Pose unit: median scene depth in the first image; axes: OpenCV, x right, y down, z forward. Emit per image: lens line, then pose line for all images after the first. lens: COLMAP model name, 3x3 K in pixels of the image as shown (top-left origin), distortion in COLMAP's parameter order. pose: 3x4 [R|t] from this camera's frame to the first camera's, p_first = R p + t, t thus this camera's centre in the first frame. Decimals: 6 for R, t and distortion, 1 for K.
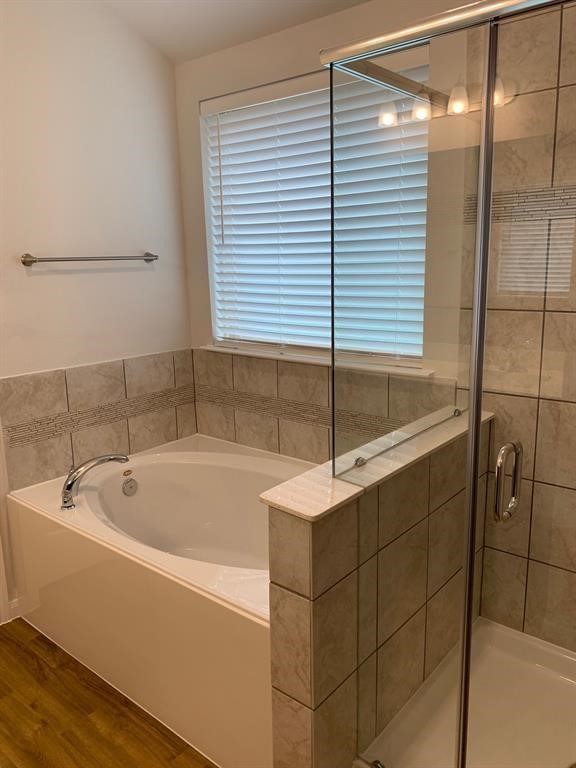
lens RADIAL K [[587.6, 0, 286.8], [0, 587.6, 384.9], [0, 0, 1]] dist [0.004416, -0.009757]
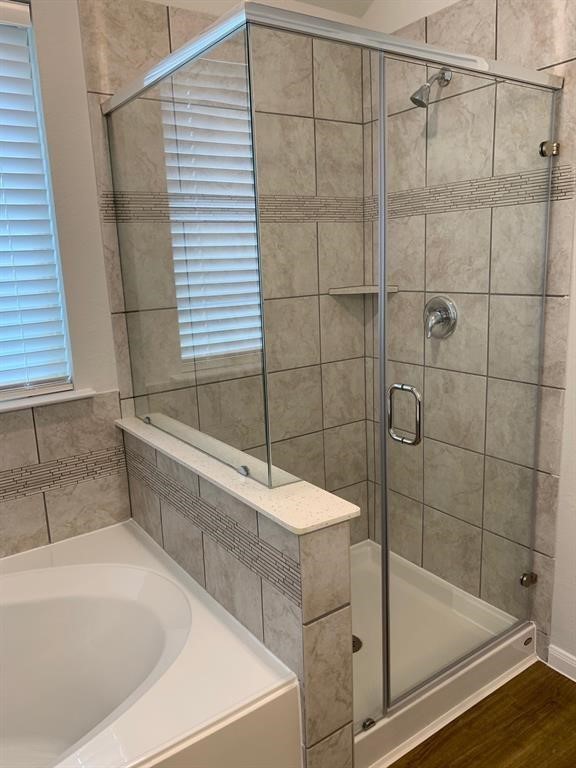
lens RADIAL K [[587.6, 0, 286.4], [0, 587.6, 382.4], [0, 0, 1]] dist [0.004416, -0.009757]
pose [[0.272056, -0.183316, 0.944659, -0.540639], [0.239453, 0.963704, 0.118051, -0.071374], [-0.932013, 0.194085, 0.306077, 0.501494]]
